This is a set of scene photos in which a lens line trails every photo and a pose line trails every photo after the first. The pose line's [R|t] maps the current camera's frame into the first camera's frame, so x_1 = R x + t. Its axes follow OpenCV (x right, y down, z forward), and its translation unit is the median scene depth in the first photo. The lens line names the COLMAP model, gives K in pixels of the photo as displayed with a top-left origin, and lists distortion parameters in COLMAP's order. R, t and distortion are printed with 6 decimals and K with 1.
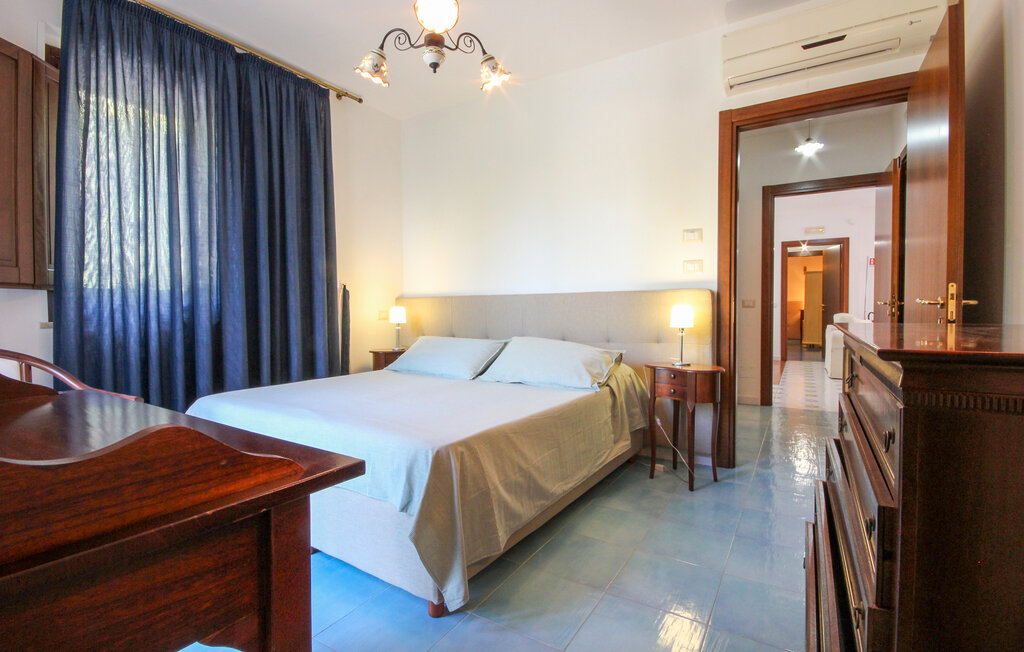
lens RADIAL K [[471.8, 0, 525.6], [0, 471.8, 324.5], [0, 0, 1]] dist [-0.000241, -0.000688]
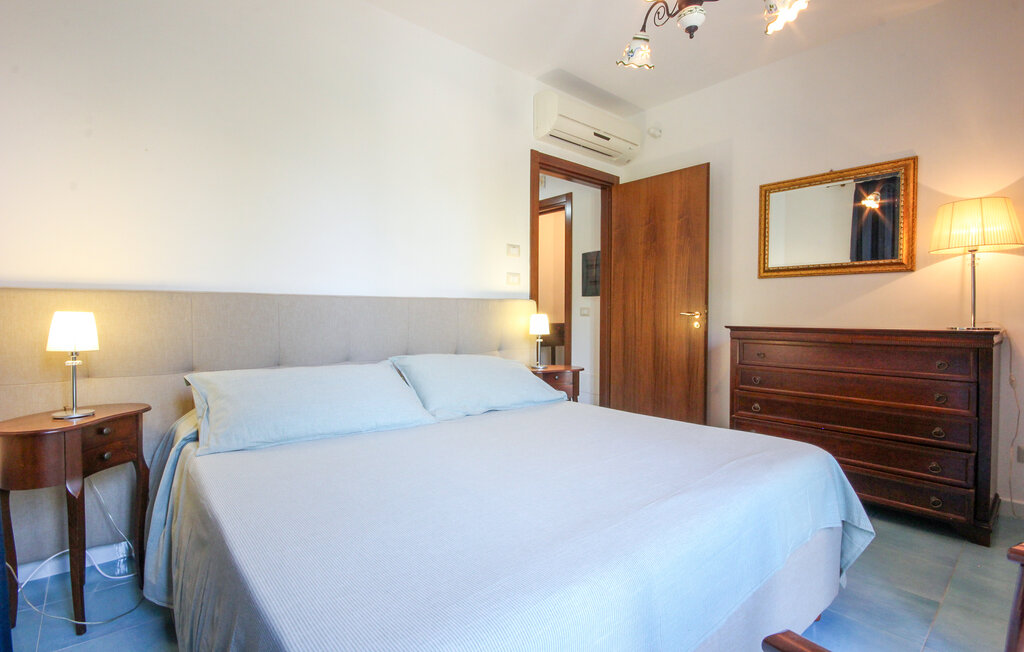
lens RADIAL K [[471.8, 0, 525.6], [0, 471.8, 324.5], [0, 0, 1]] dist [-0.000241, -0.000688]
pose [[0.294614, -0.011791, 0.955544, -0.694407], [0.032917, 0.999456, 0.002184, -0.018076], [-0.955049, 0.030810, 0.294842, 0.660753]]
